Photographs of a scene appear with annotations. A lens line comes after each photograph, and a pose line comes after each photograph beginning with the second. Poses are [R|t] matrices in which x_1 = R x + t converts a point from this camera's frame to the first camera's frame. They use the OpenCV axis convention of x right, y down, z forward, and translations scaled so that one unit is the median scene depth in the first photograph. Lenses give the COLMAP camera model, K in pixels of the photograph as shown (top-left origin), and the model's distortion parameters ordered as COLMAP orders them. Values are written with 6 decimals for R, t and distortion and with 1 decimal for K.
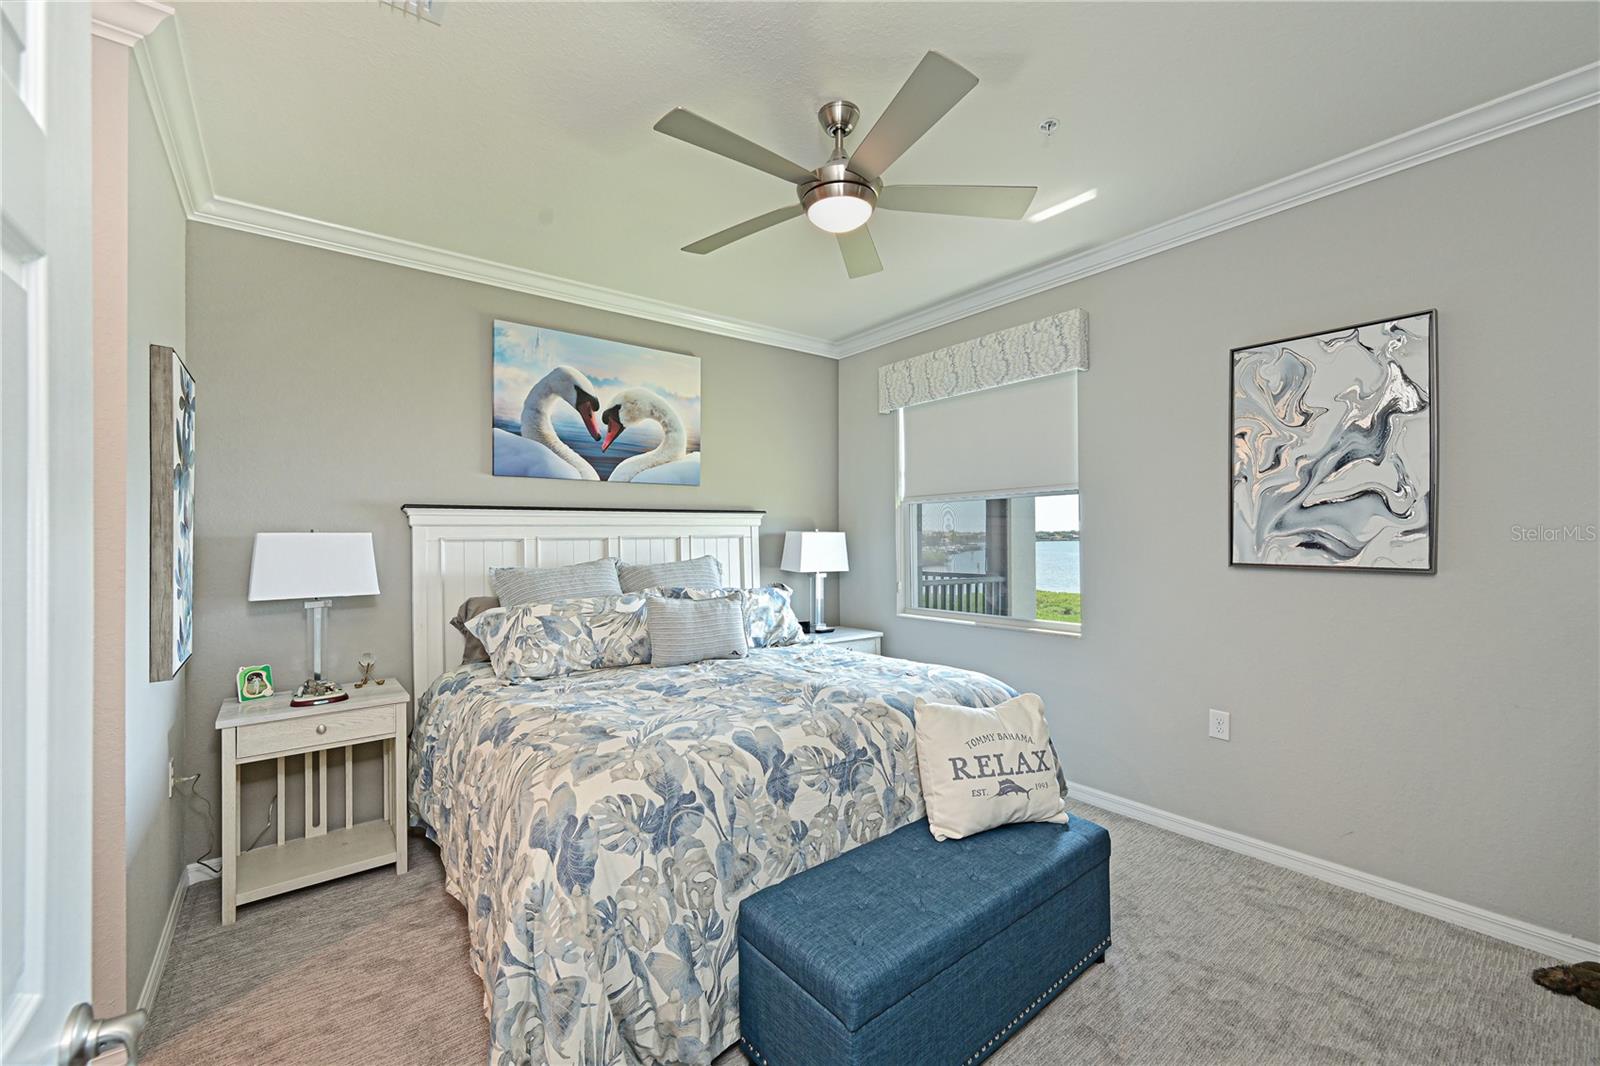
lens RADIAL K [[631.7, 0, 767.6], [0, 631.7, 534.0], [0, 0, 1]] dist [0.000897, 0.000471]
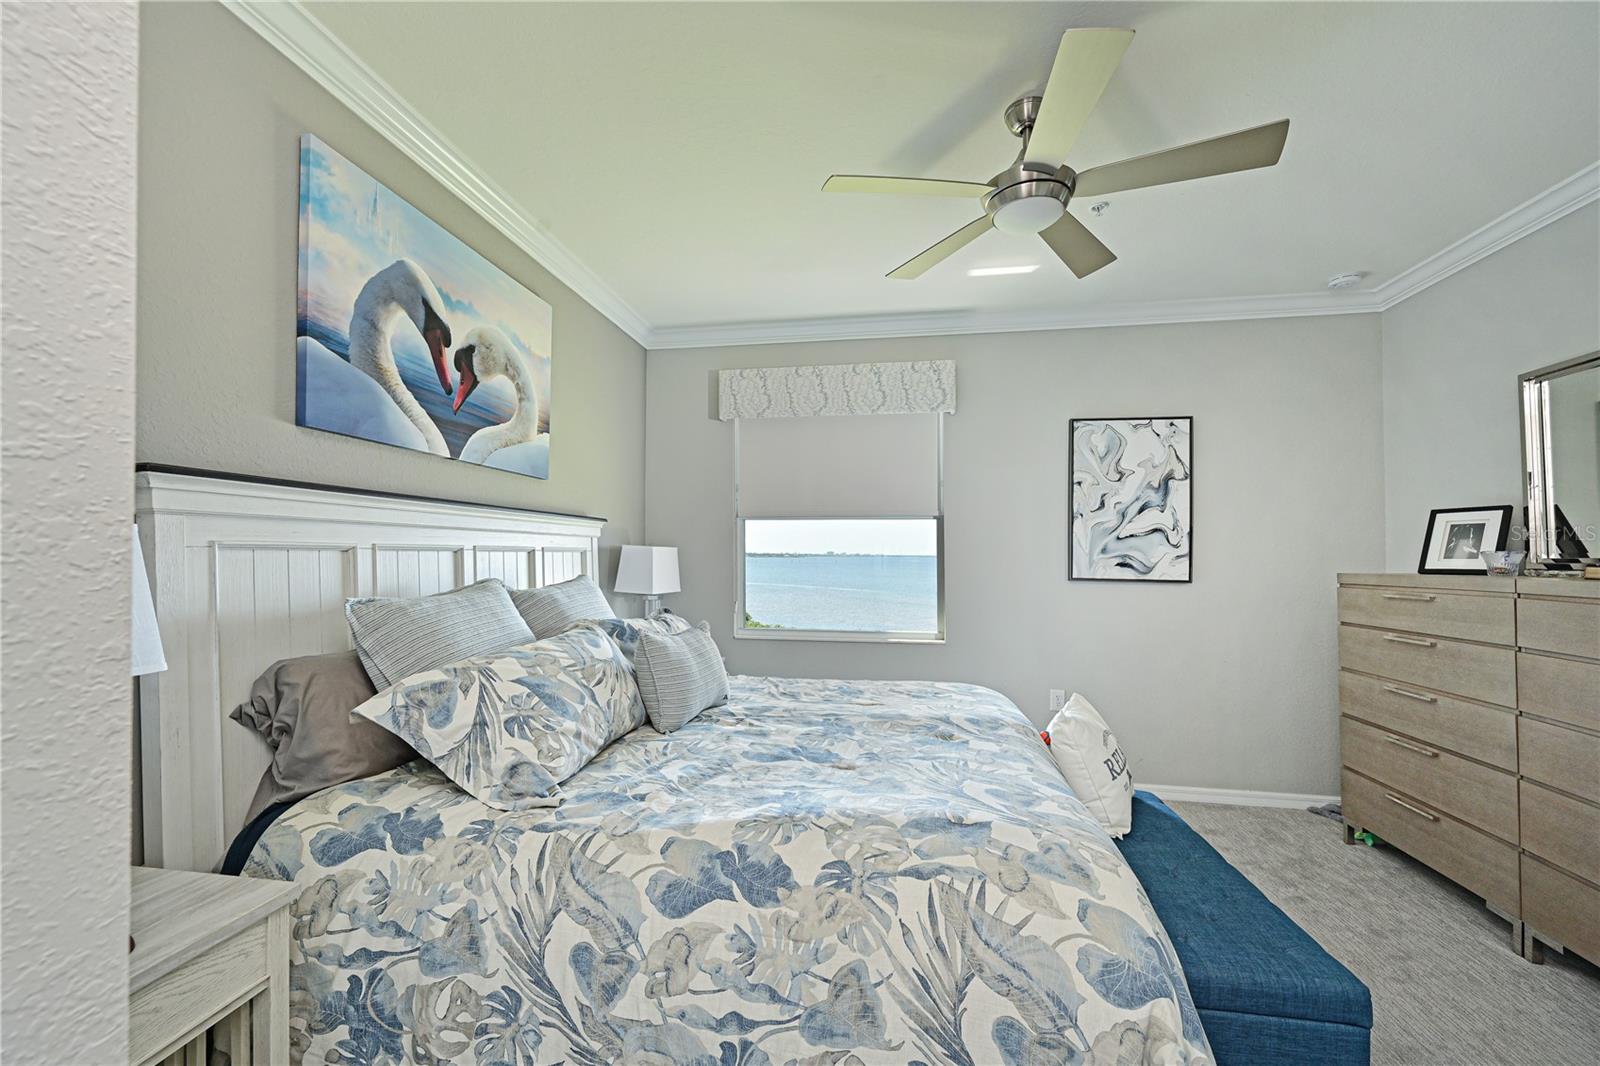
lens RADIAL K [[631.7, 0, 793.6], [0, 631.7, 549.1], [0, 0, 1]] dist [0.000897, 0.000471]
pose [[0.736720, 0.022059, 0.675838, -0.482604], [-0.017978, 0.999753, -0.013034, 0.010106], [-0.675959, -0.002548, 0.736935, 0.329070]]
